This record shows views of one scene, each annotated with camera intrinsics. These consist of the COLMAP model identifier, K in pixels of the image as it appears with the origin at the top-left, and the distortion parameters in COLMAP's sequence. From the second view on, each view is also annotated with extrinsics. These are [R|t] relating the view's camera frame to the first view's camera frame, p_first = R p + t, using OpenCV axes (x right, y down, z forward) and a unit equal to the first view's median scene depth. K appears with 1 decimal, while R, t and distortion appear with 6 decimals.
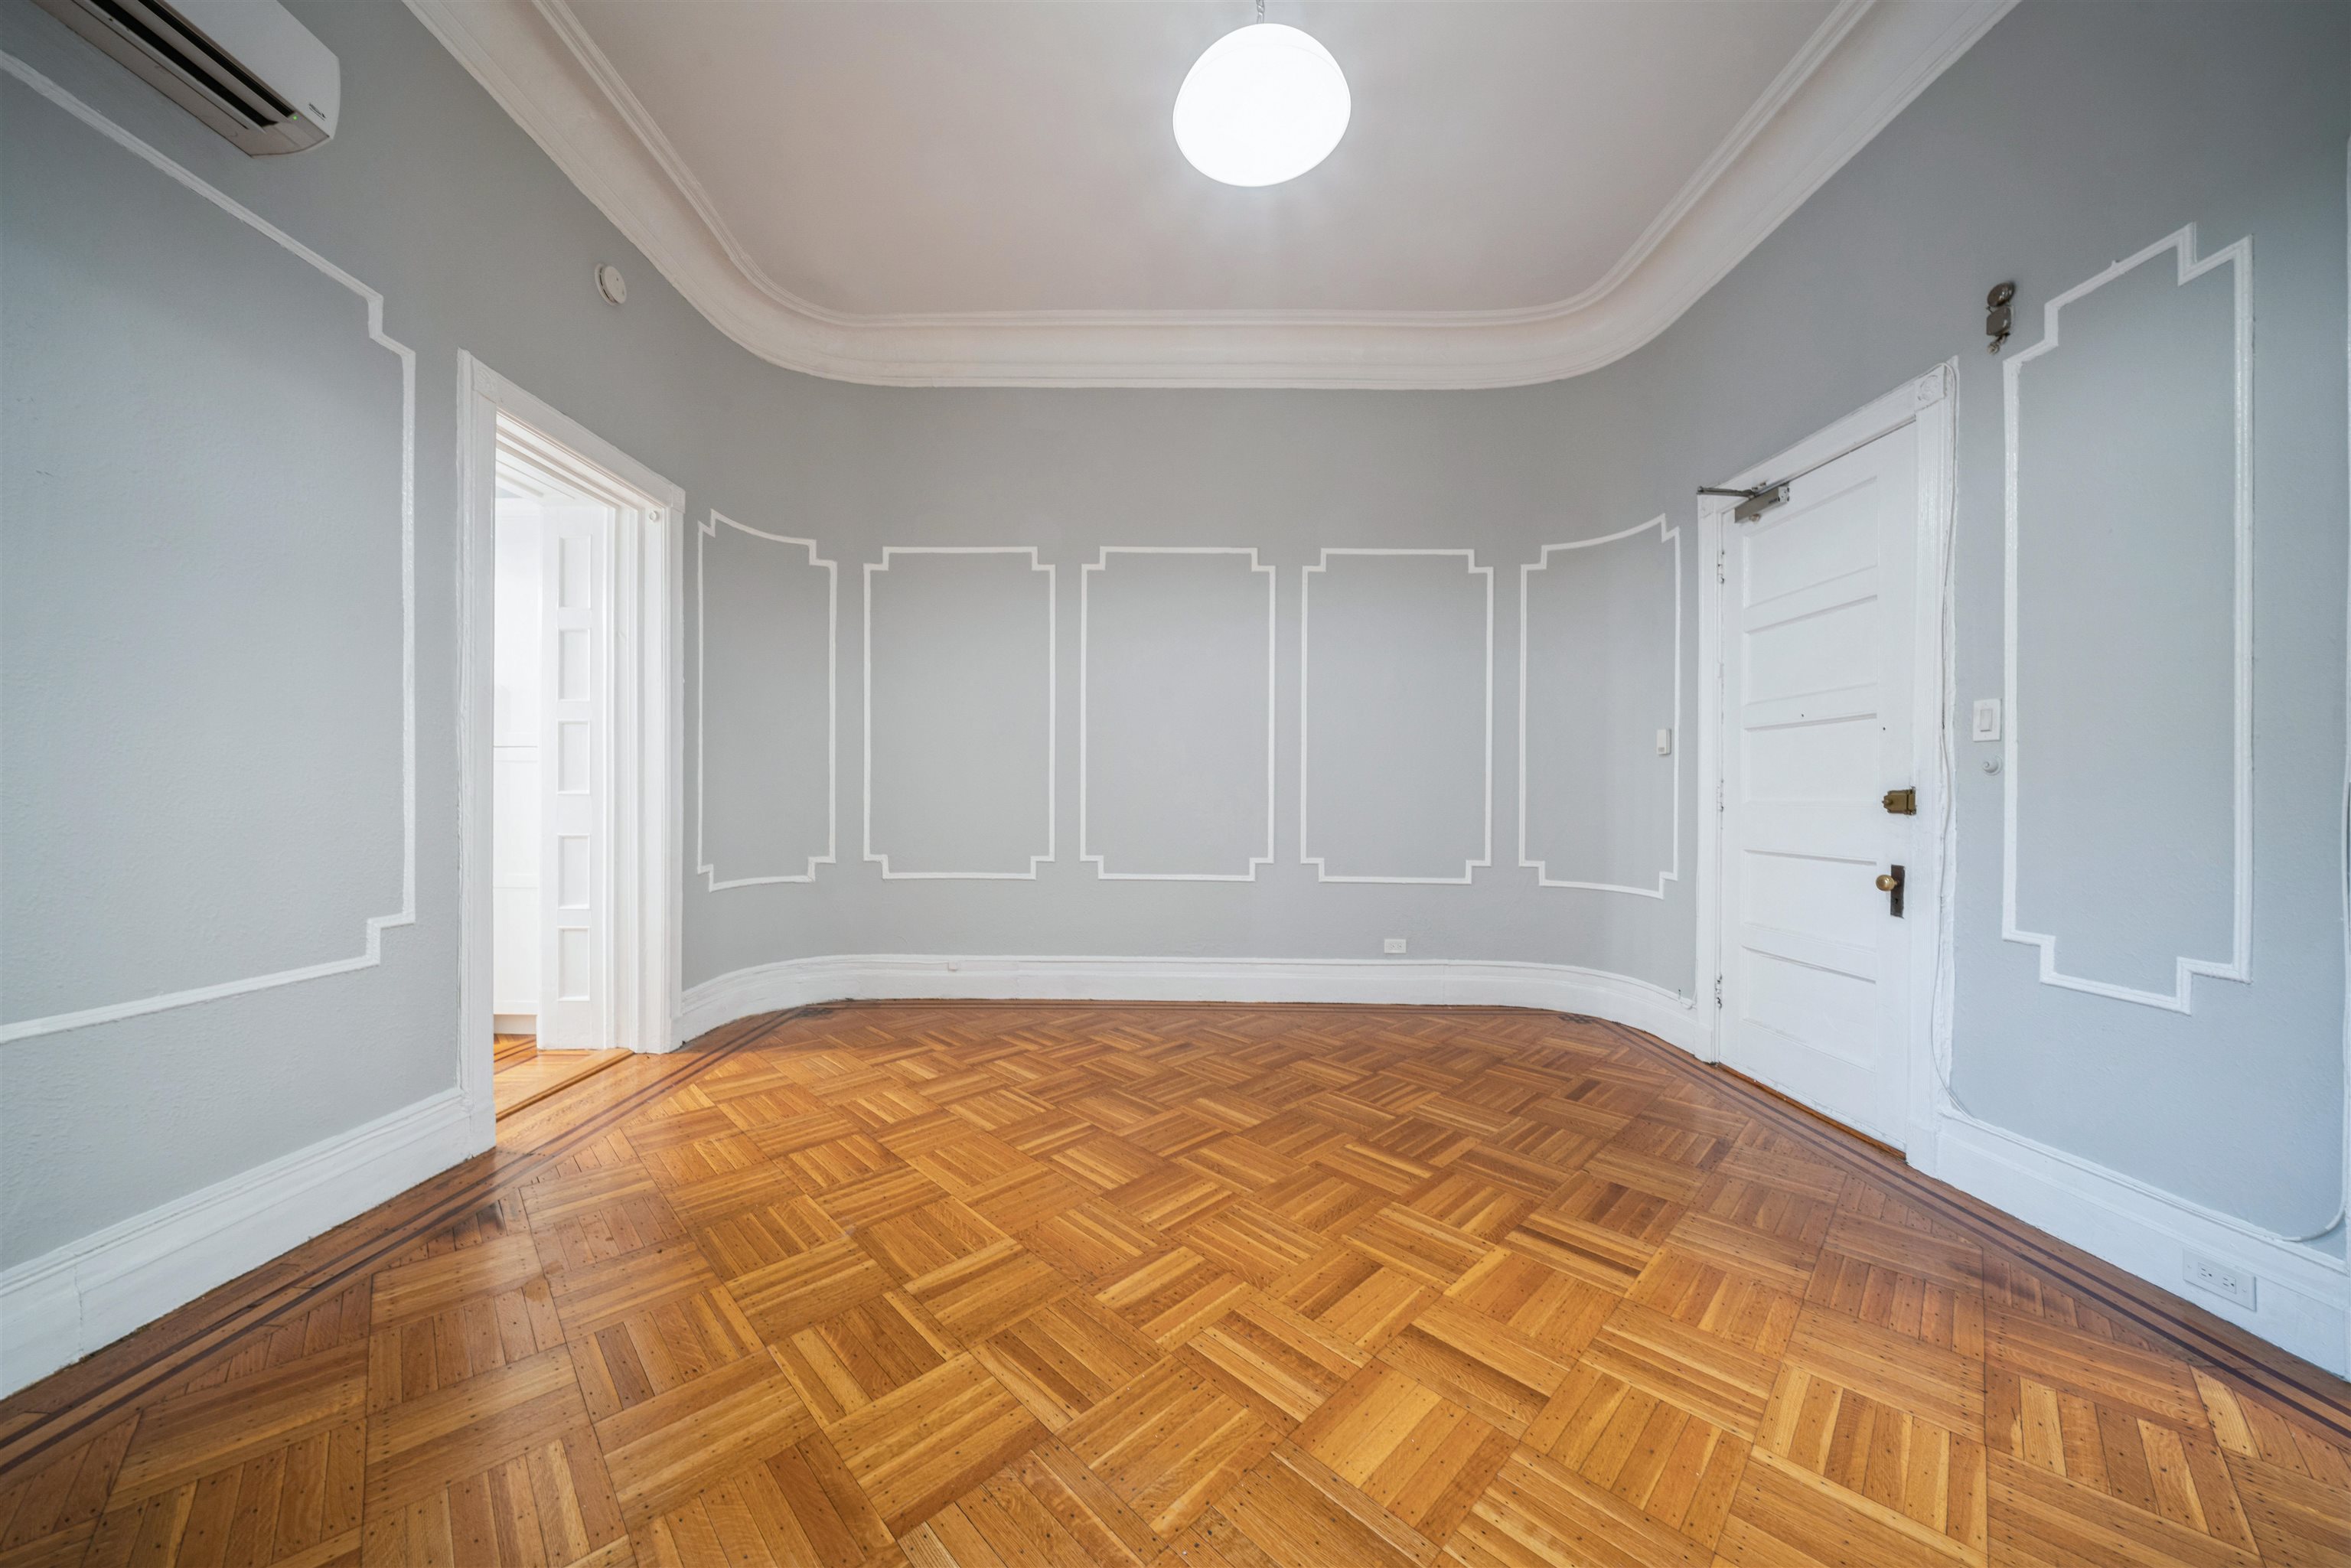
lens RADIAL K [[798.9, 0, 1166.5], [0, 798.9, 801.2], [0, 0, 1]] dist [-0.004865, -0.000255]
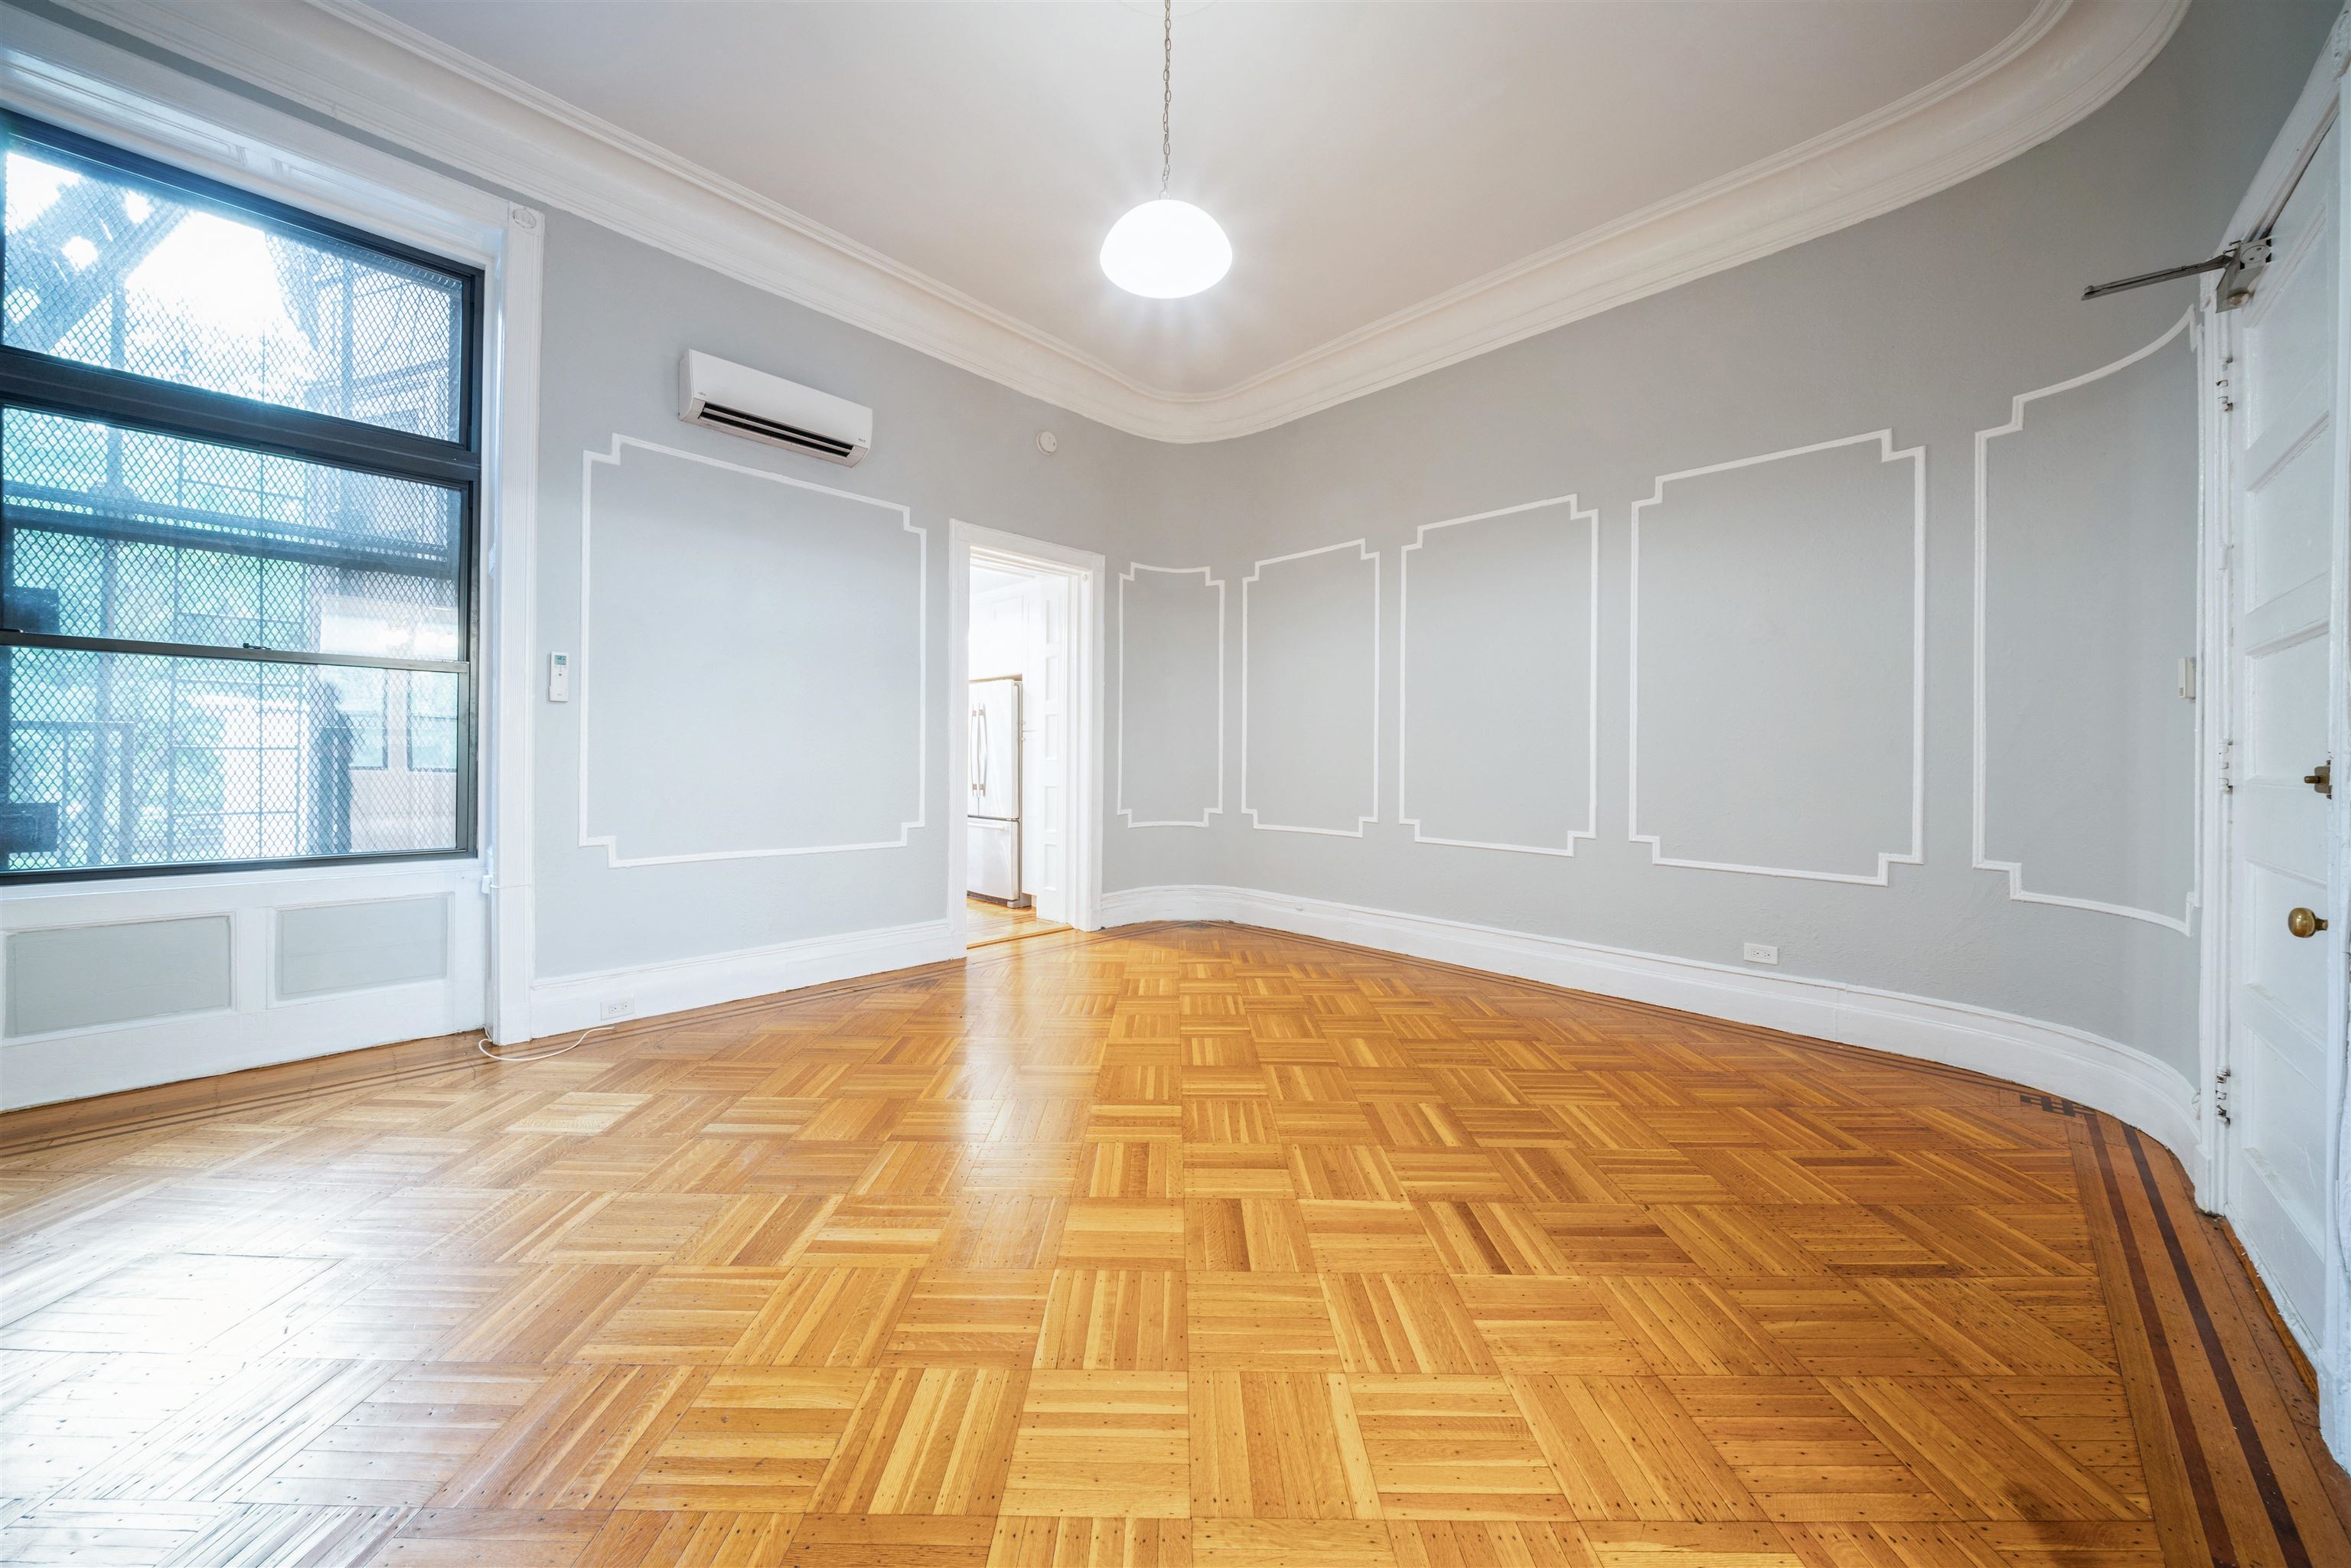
lens RADIAL K [[798.9, 0, 1169.8], [0, 798.9, 759.8], [0, 0, 1]] dist [-0.004865, -0.000255]
pose [[0.715027, 0.002287, -0.699093, 0.626886], [-0.008294, 0.999952, -0.005213, -0.003326], [0.699047, 0.009526, 0.715012, 0.028973]]
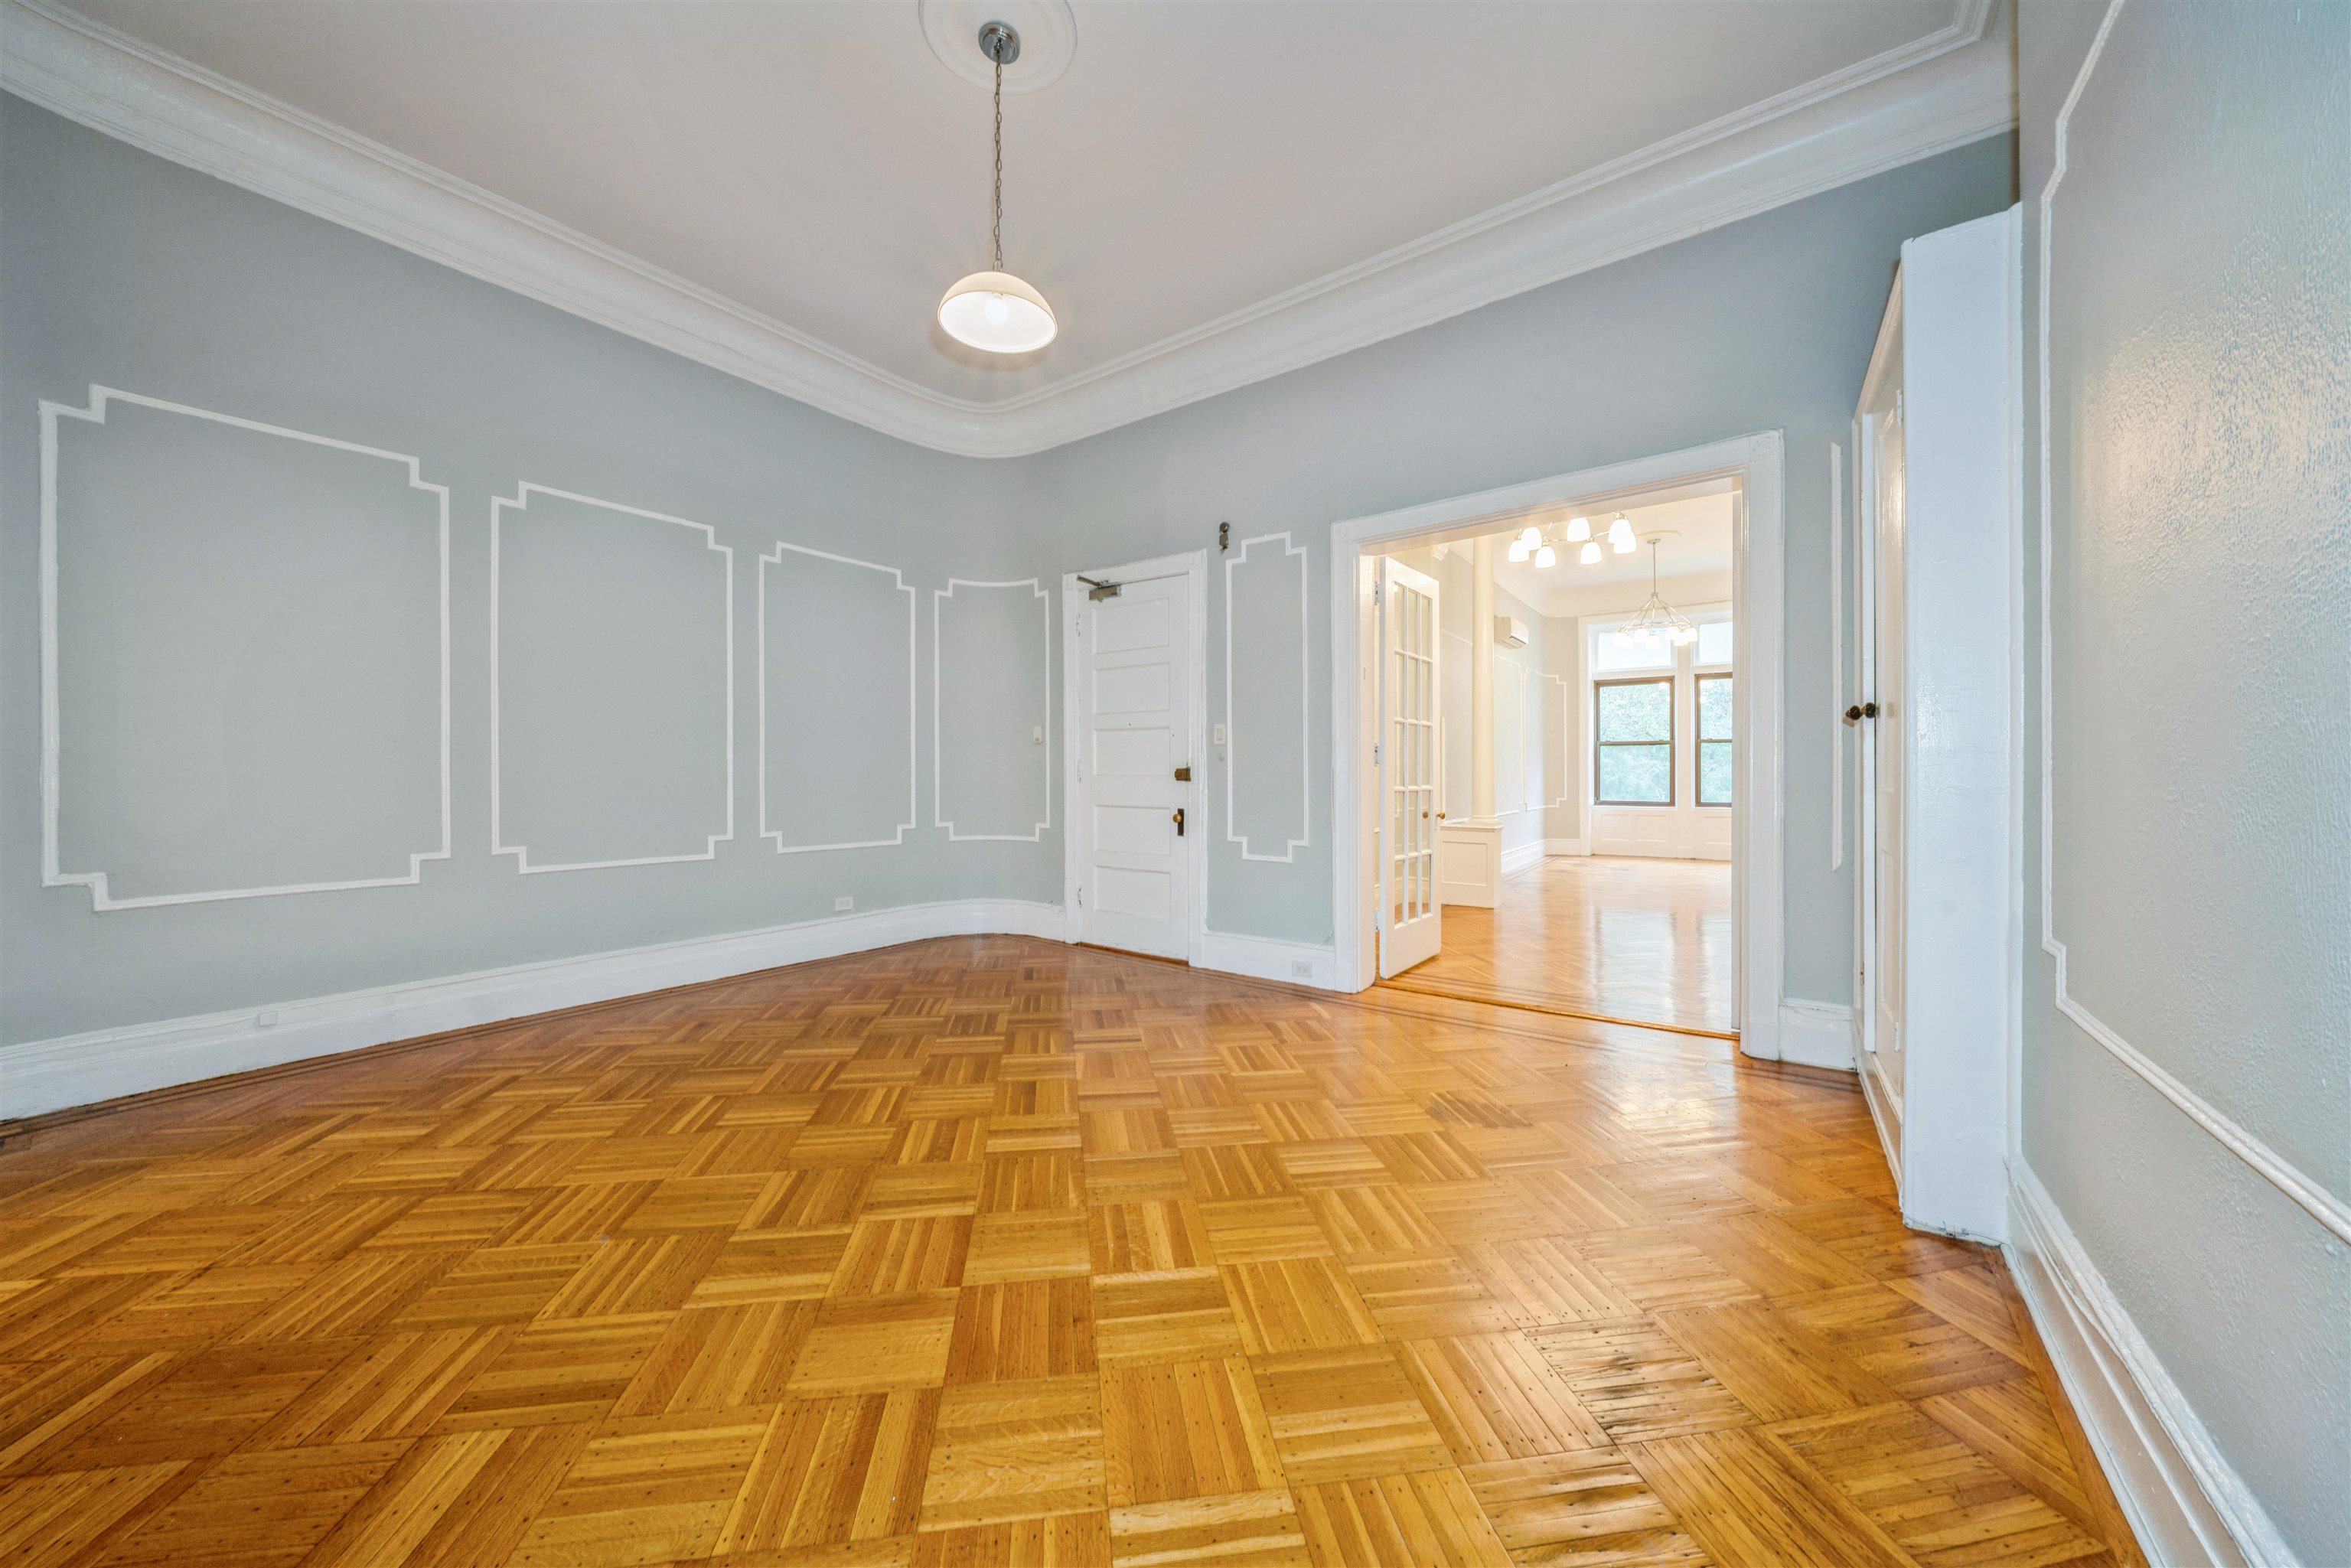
lens RADIAL K [[798.9, 0, 1172.7], [0, 798.9, 768.2], [0, 0, 1]] dist [-0.004865, -0.000255]
pose [[0.589193, -0.004007, 0.807982, -0.532389], [0.008443, 0.999964, -0.001198, -0.010799], [-0.807948, 0.007528, 0.589206, -0.080419]]
